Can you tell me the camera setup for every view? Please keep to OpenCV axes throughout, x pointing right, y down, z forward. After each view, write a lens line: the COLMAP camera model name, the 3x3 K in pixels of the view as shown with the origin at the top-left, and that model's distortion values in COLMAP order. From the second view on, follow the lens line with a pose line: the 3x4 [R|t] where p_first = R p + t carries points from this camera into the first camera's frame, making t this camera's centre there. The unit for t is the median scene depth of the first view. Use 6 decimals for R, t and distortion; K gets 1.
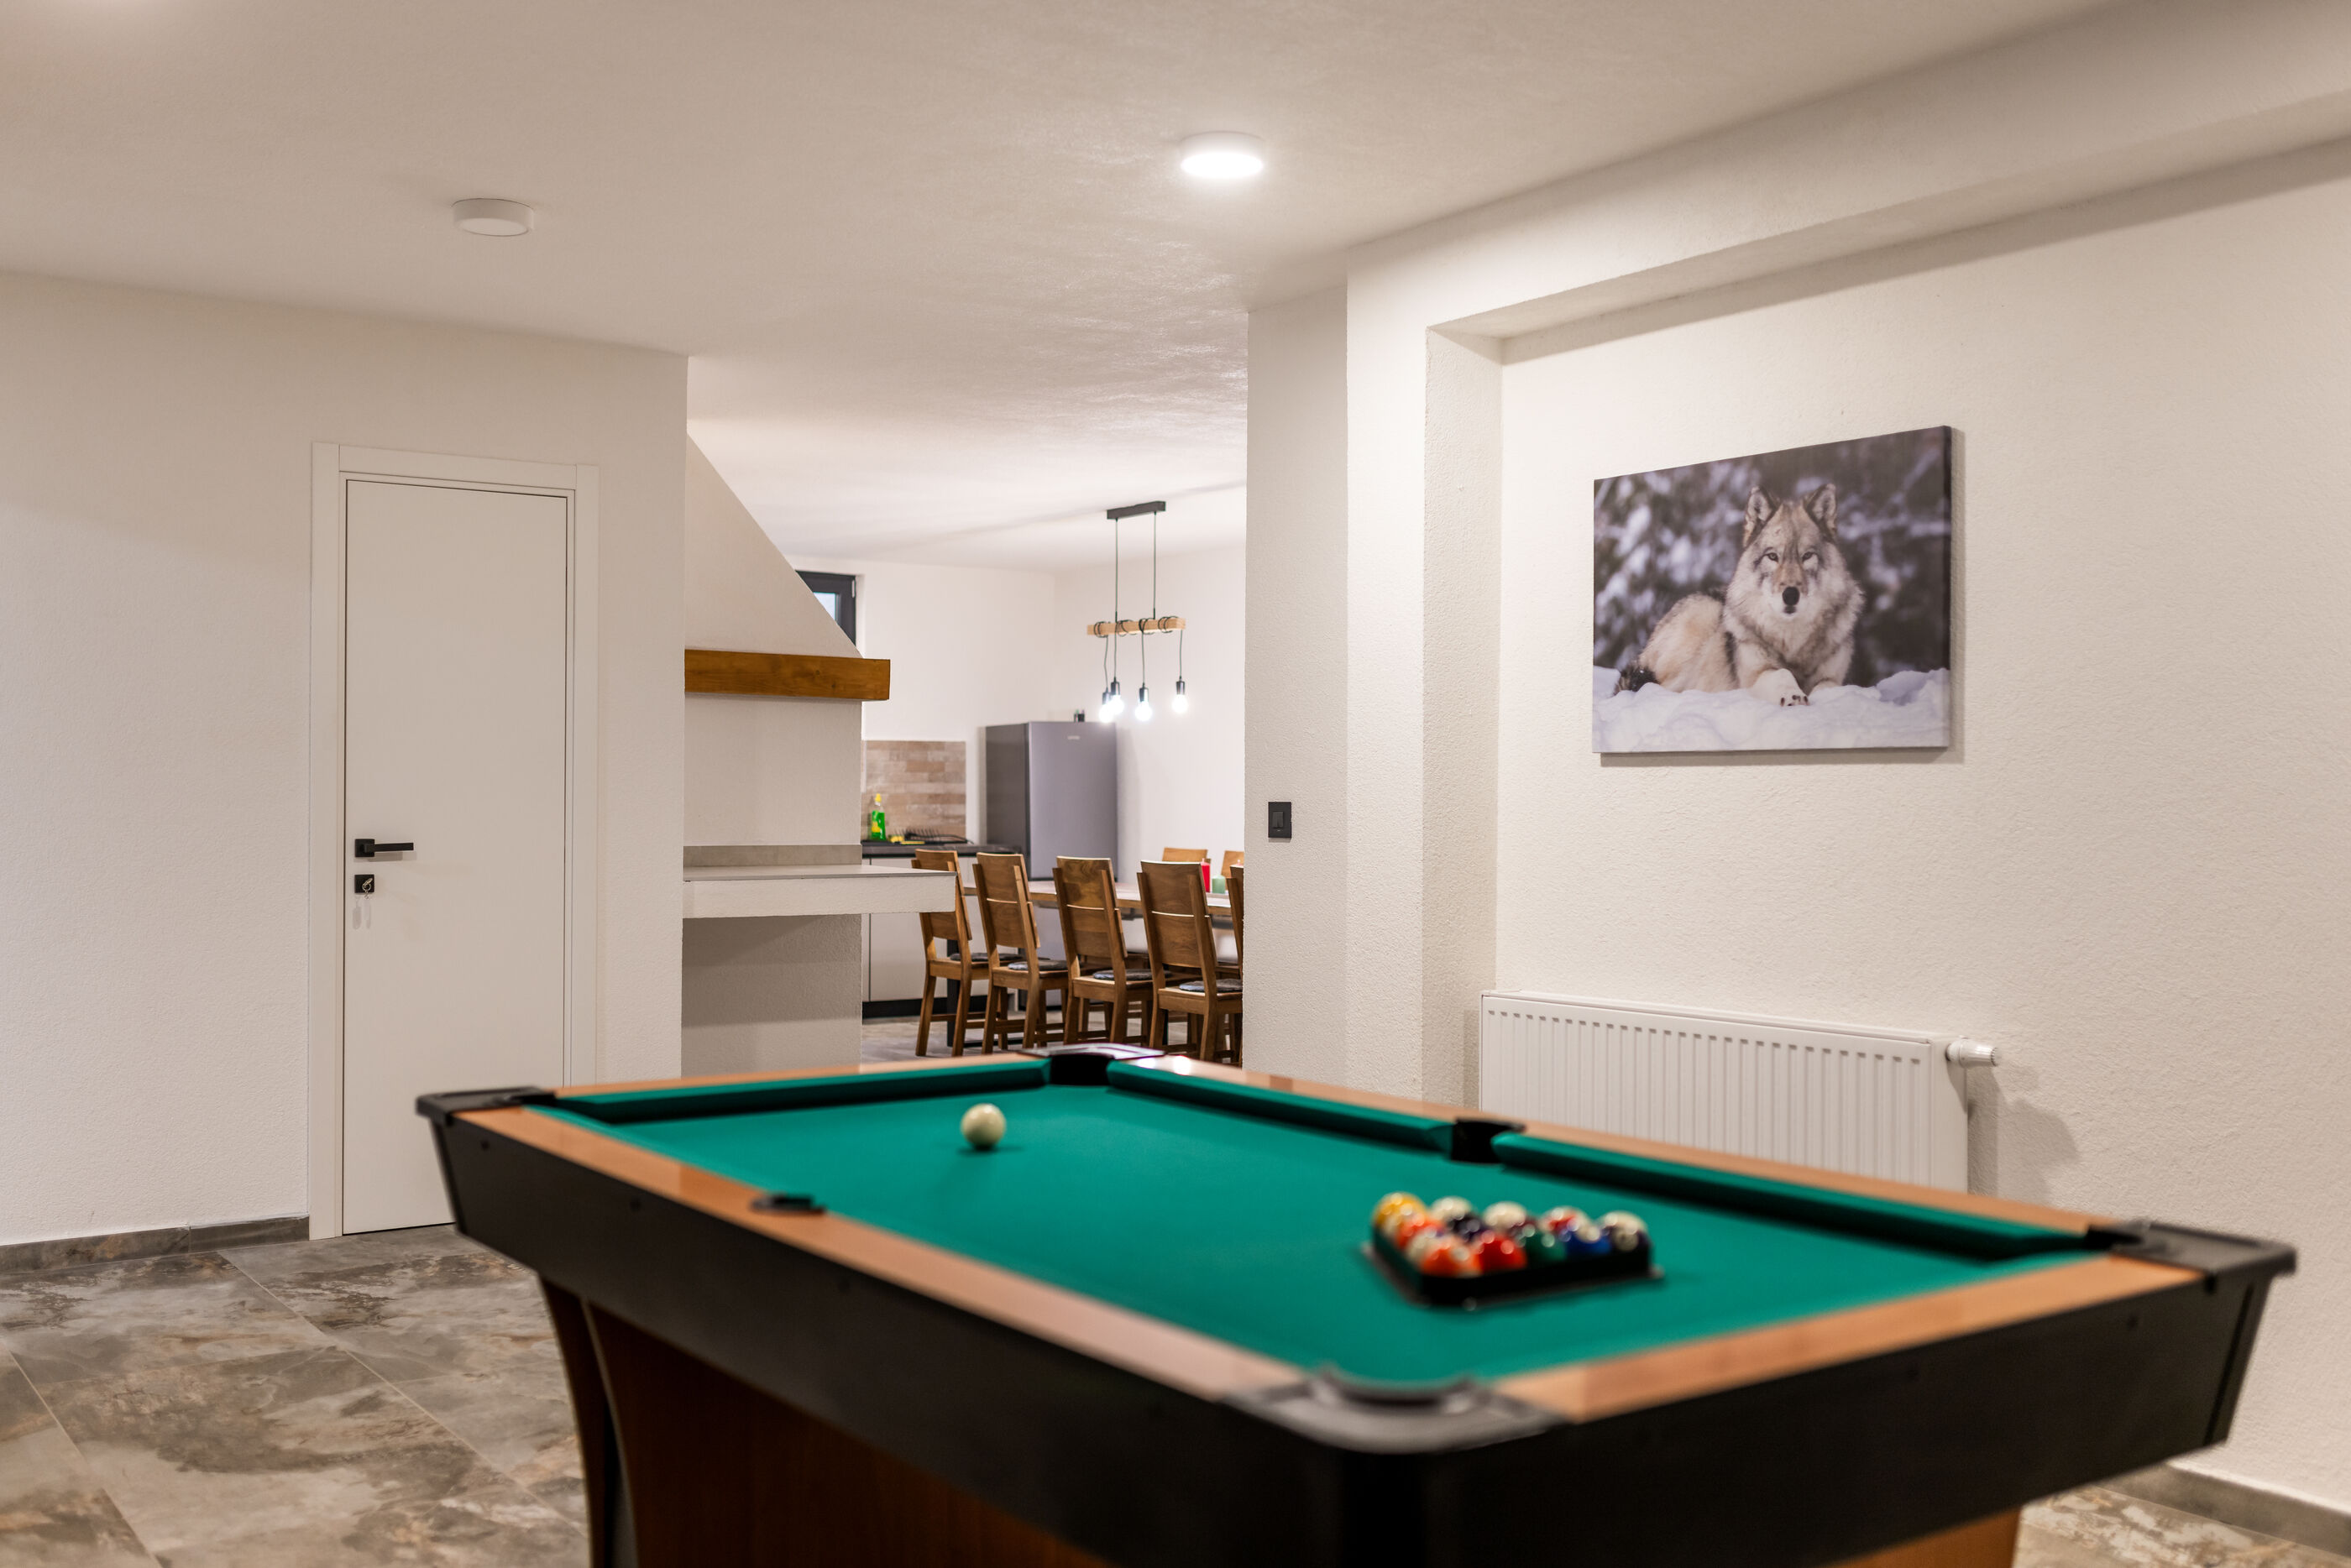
lens RADIAL K [[2224.1, 0, 1178.4], [0, 2224.1, 789.7], [0, 0, 1]] dist [-0.001092, 0.000000]
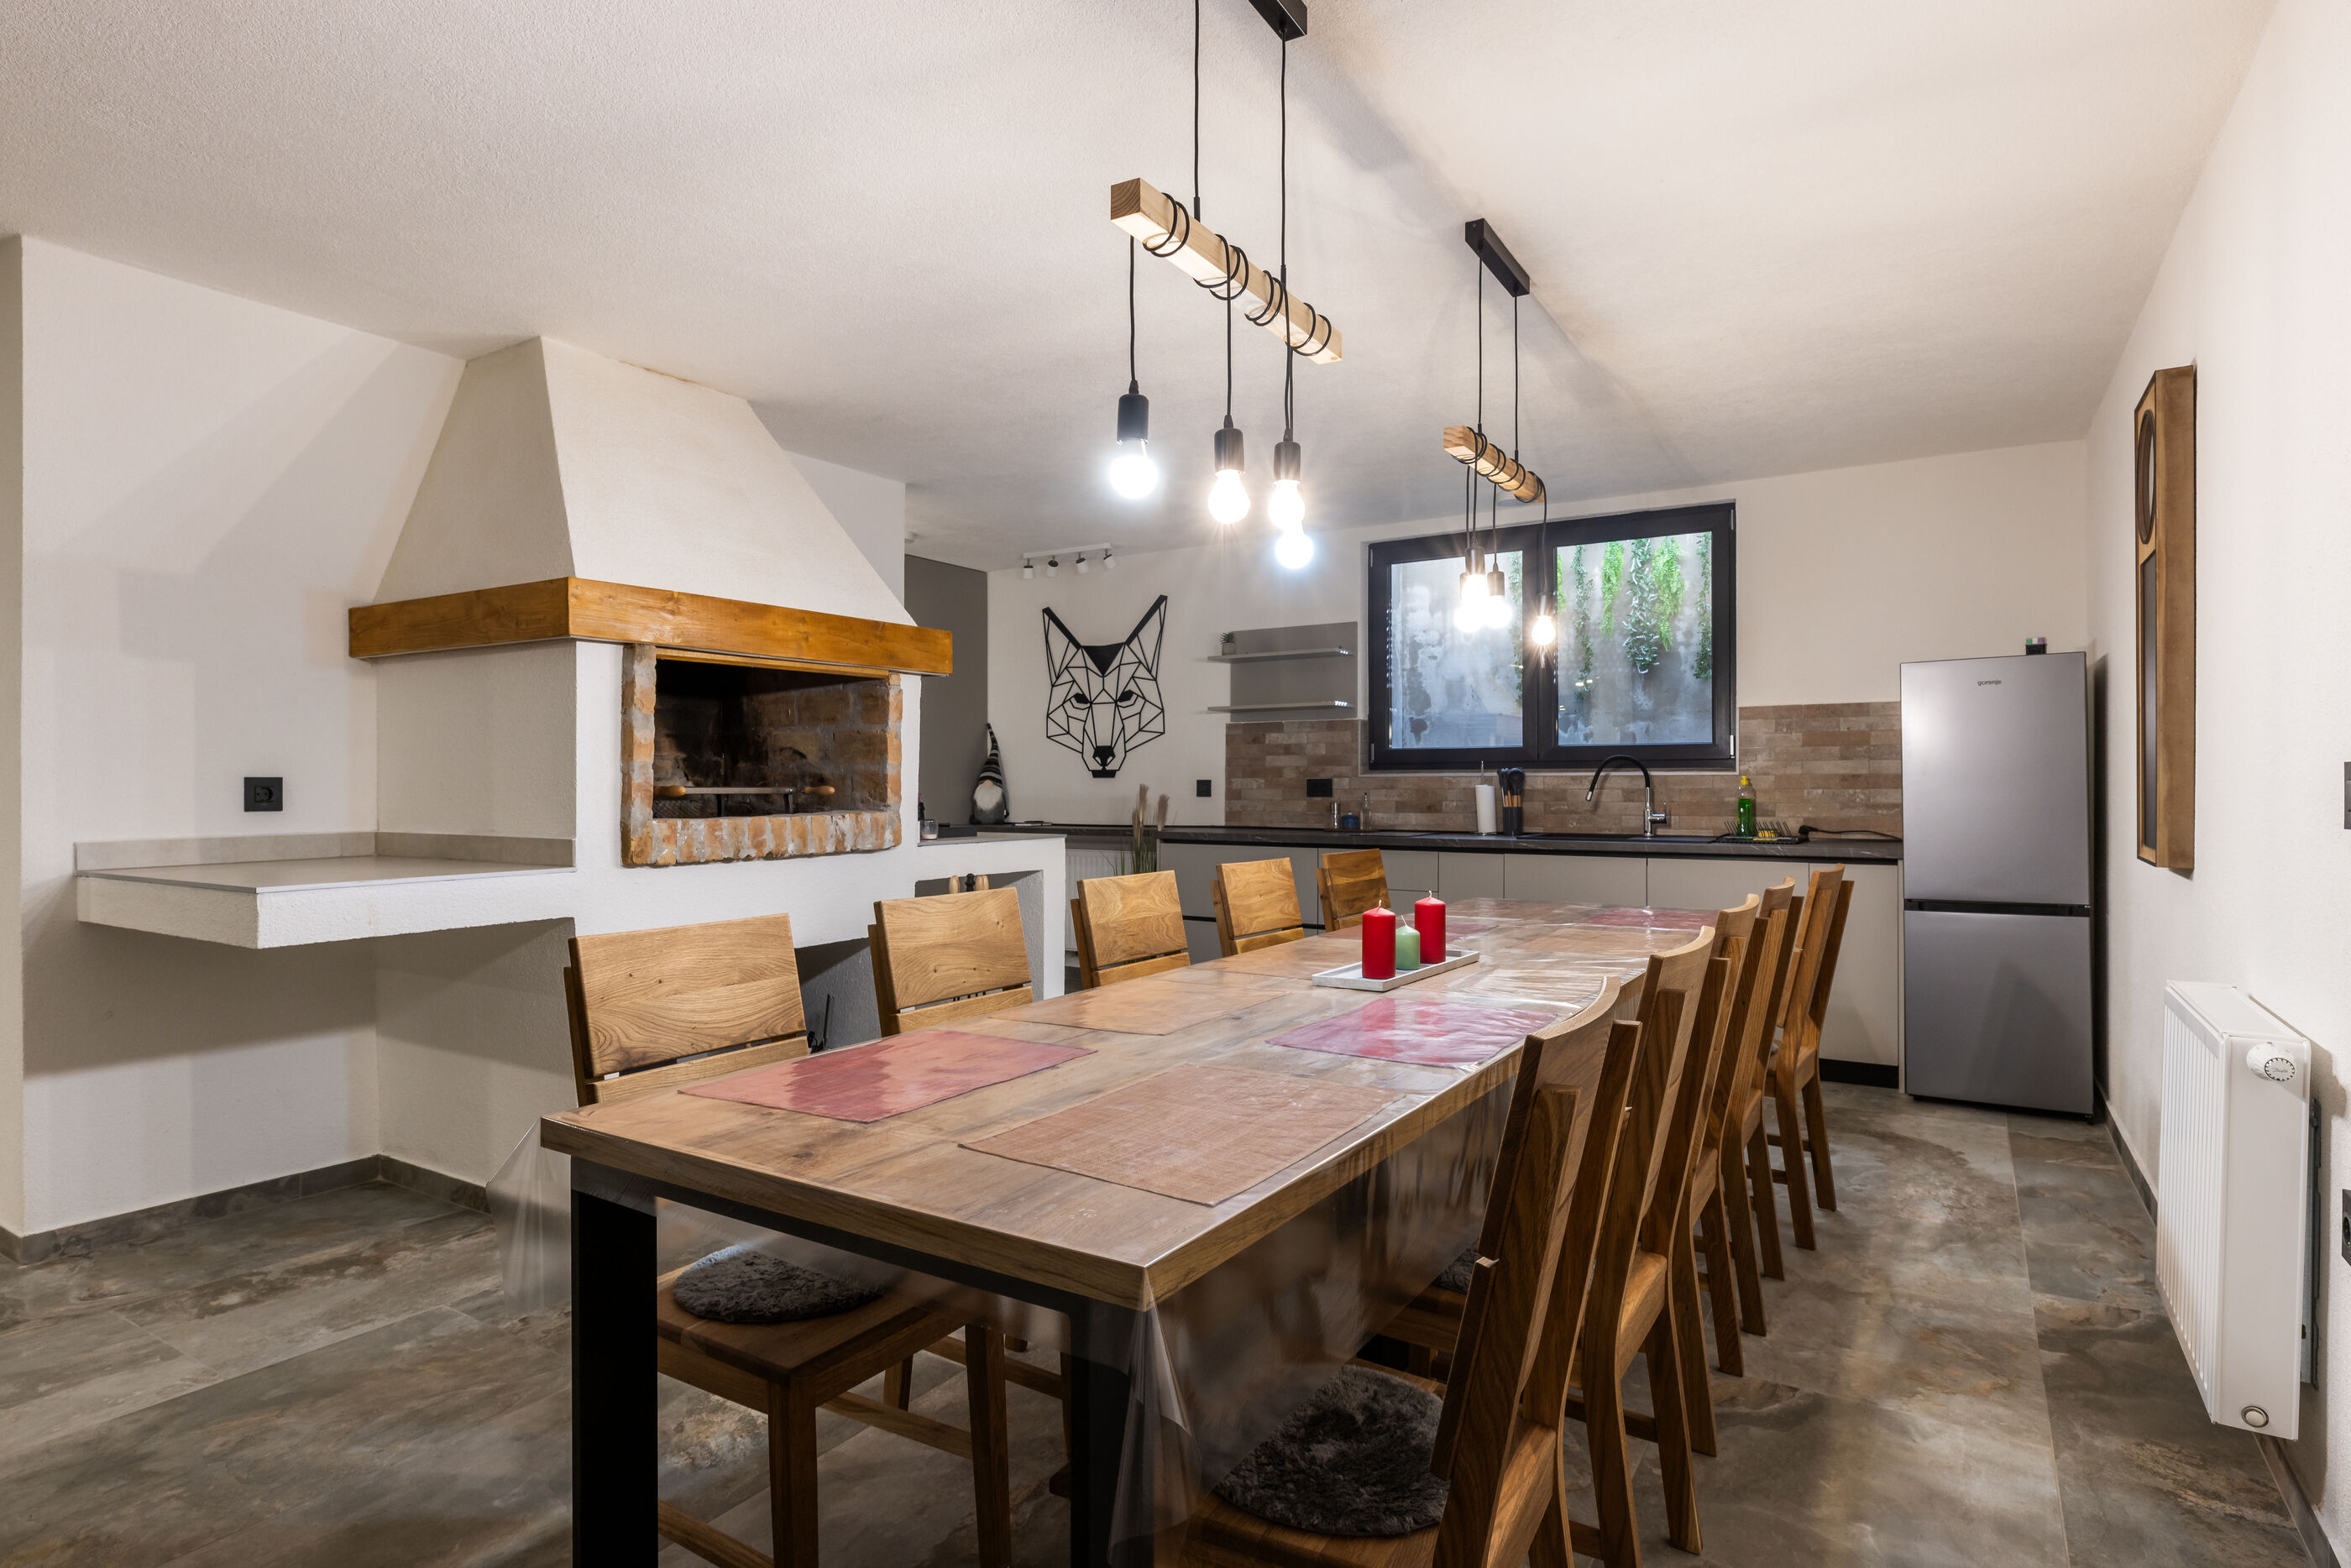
lens RADIAL K [[1247.5, 0, 1169.8], [0, 1247.5, 778.0], [0, 0, 1]] dist [-0.004436, 0.000121]
pose [[0.372605, -0.011082, -0.927924, 0.318487], [0.004424, 0.999939, -0.010166, 0.010231], [0.927979, -0.000317, 0.372631, 1.067537]]
